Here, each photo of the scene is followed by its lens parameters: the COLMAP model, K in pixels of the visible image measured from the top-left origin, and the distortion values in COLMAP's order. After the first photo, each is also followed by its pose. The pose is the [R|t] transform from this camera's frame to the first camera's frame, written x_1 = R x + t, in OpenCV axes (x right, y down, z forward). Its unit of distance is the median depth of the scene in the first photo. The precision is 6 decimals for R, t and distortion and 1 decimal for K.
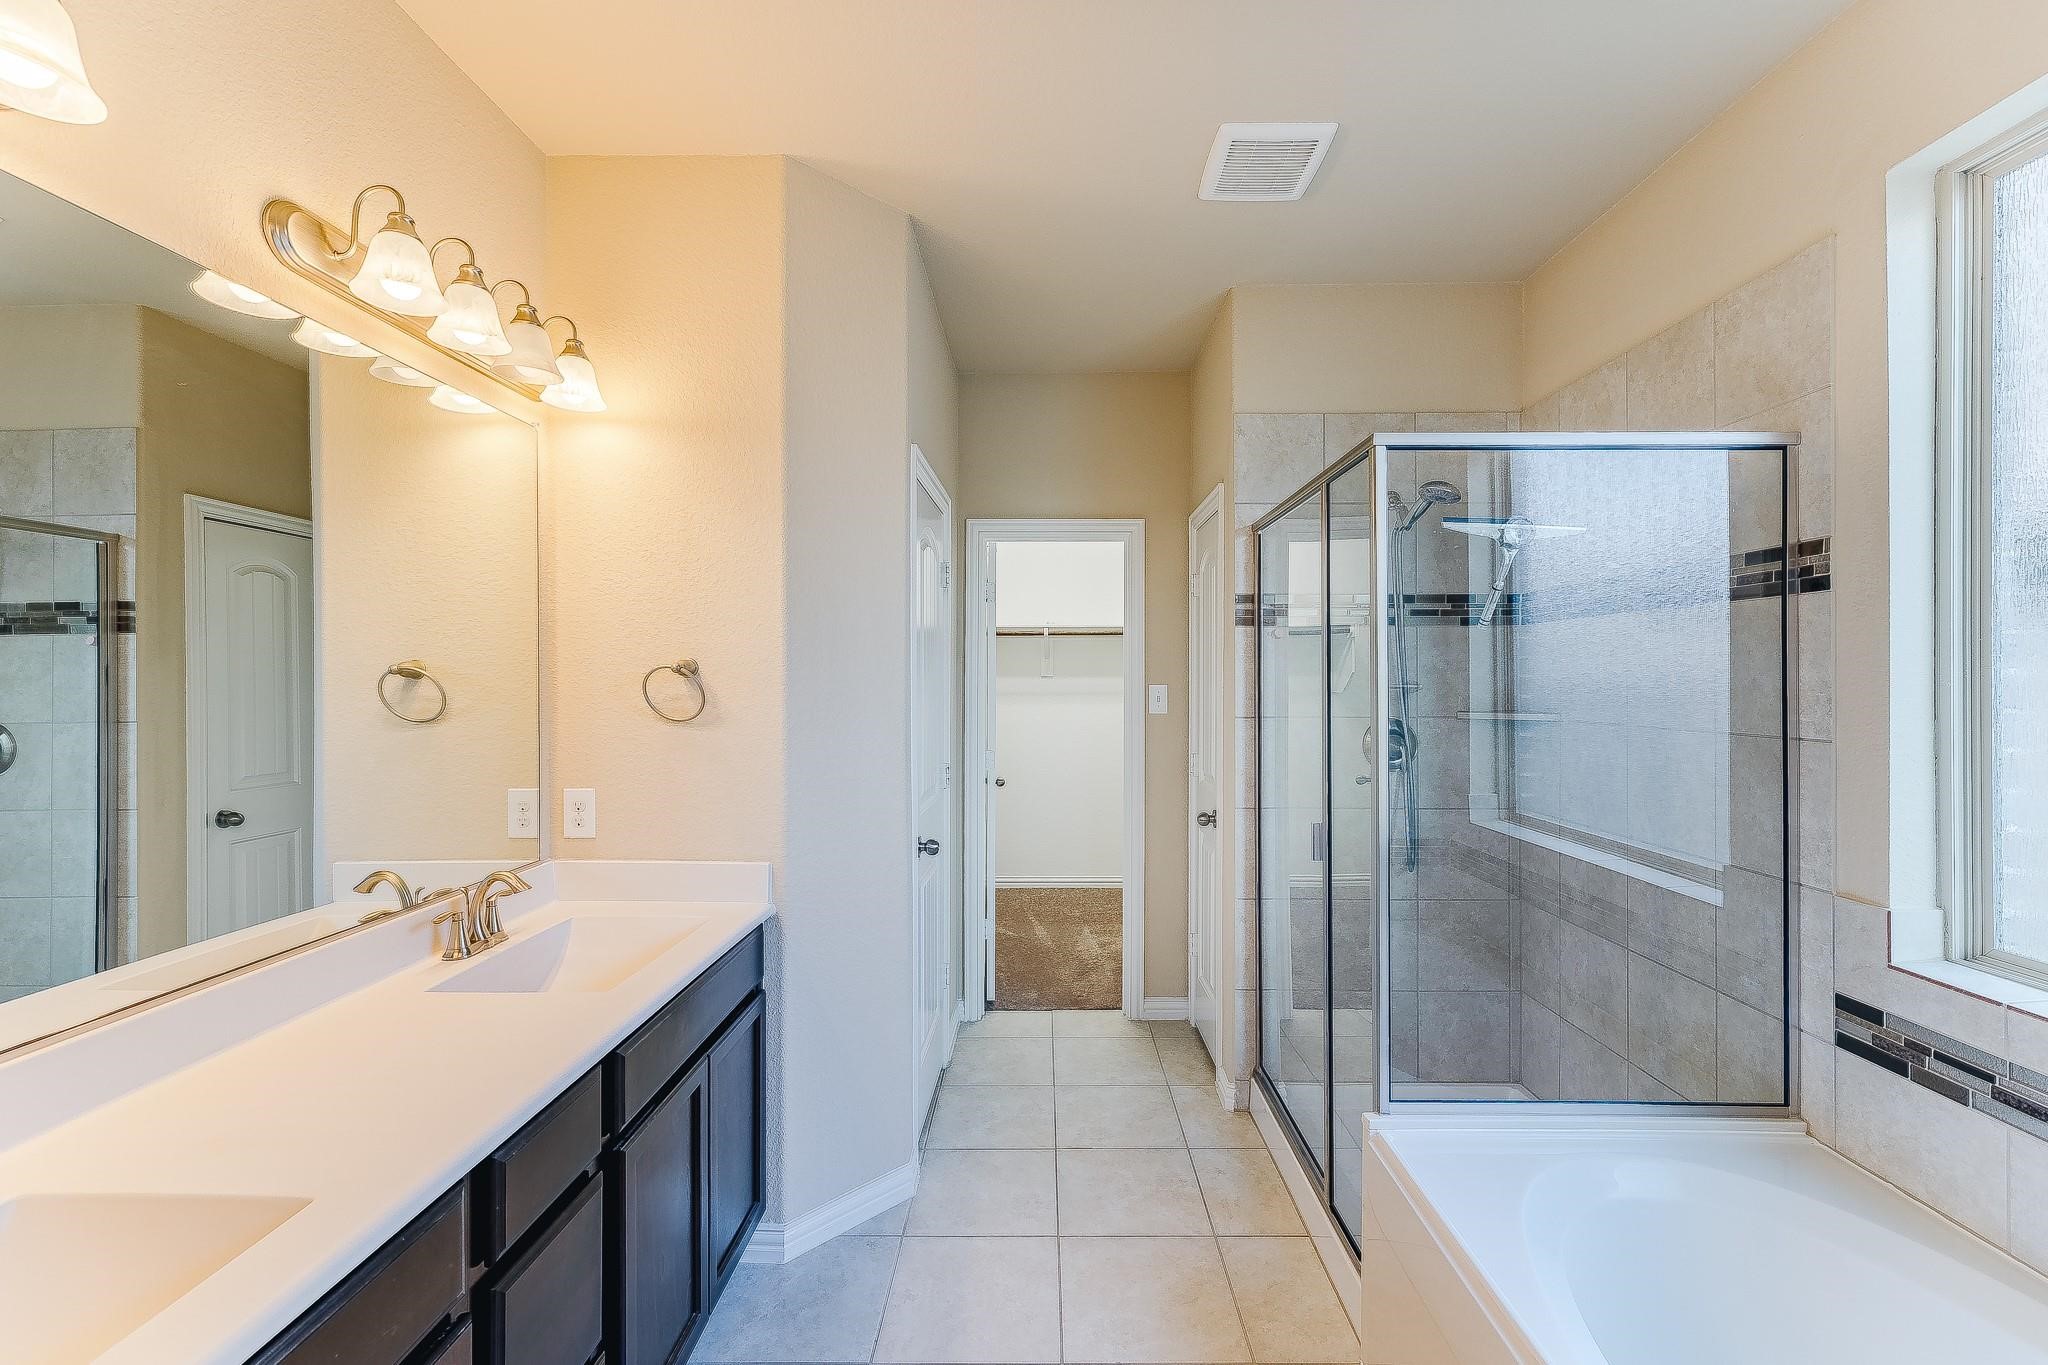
lens RADIAL K [[844.8, 0, 1033.4], [0, 844.8, 674.6], [0, 0, 1]] dist [0.003625, 0.000236]
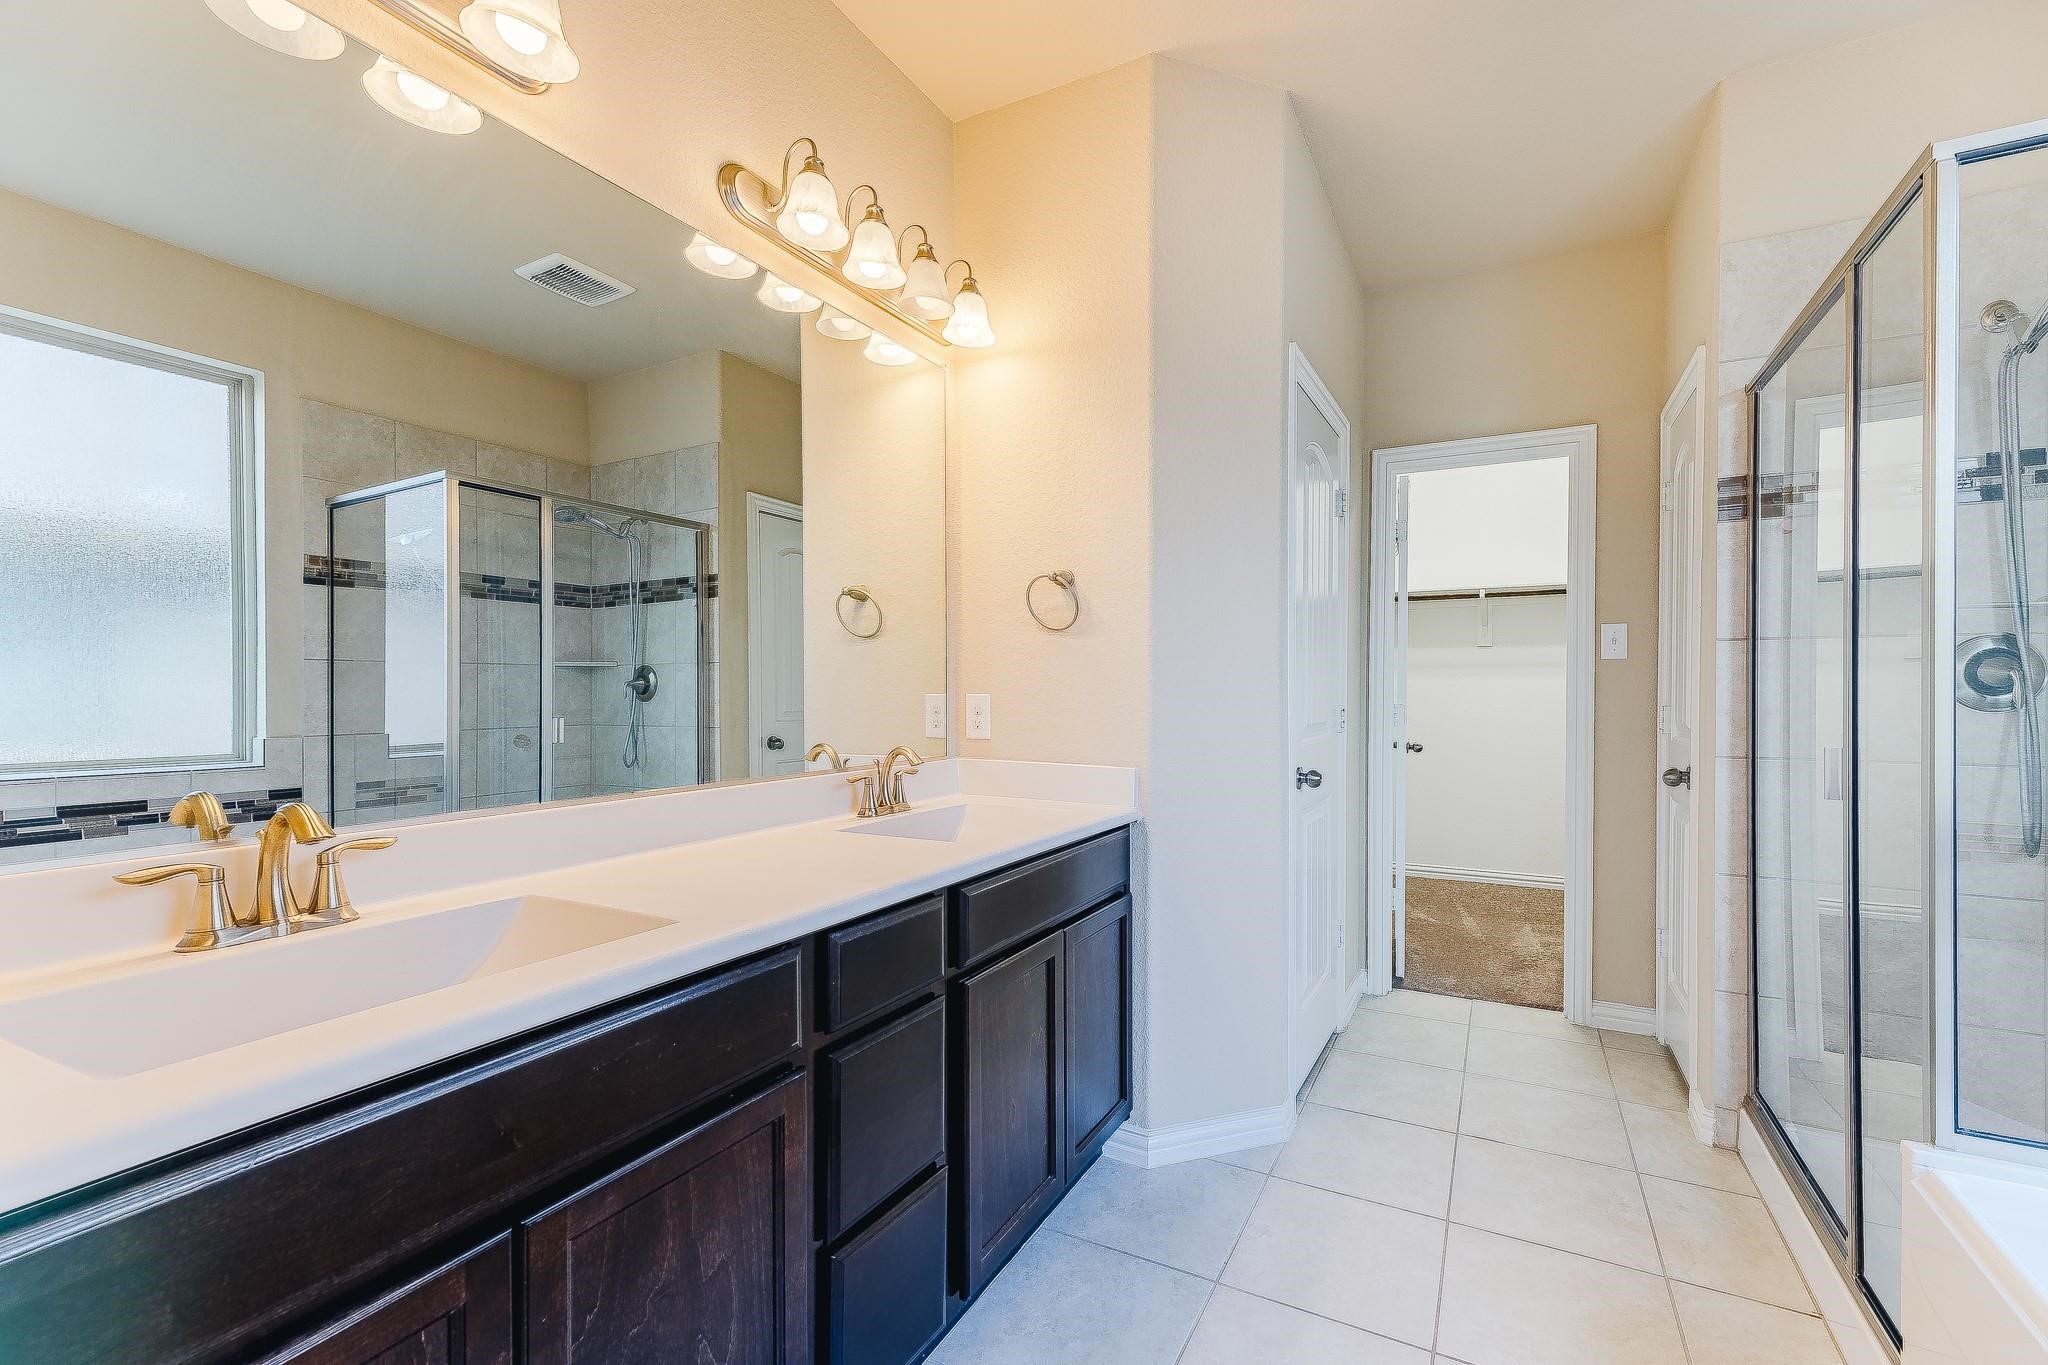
lens RADIAL K [[834.1, 0, 1106.4], [0, 834.1, 691.2], [0, 0, 1]] dist [0.011749, 0.000281]
pose [[0.906903, 0.005241, -0.421306, 0.057682], [-0.002534, 0.999972, 0.006985, 0.097709], [0.421331, -0.005267, 0.906891, 0.067554]]
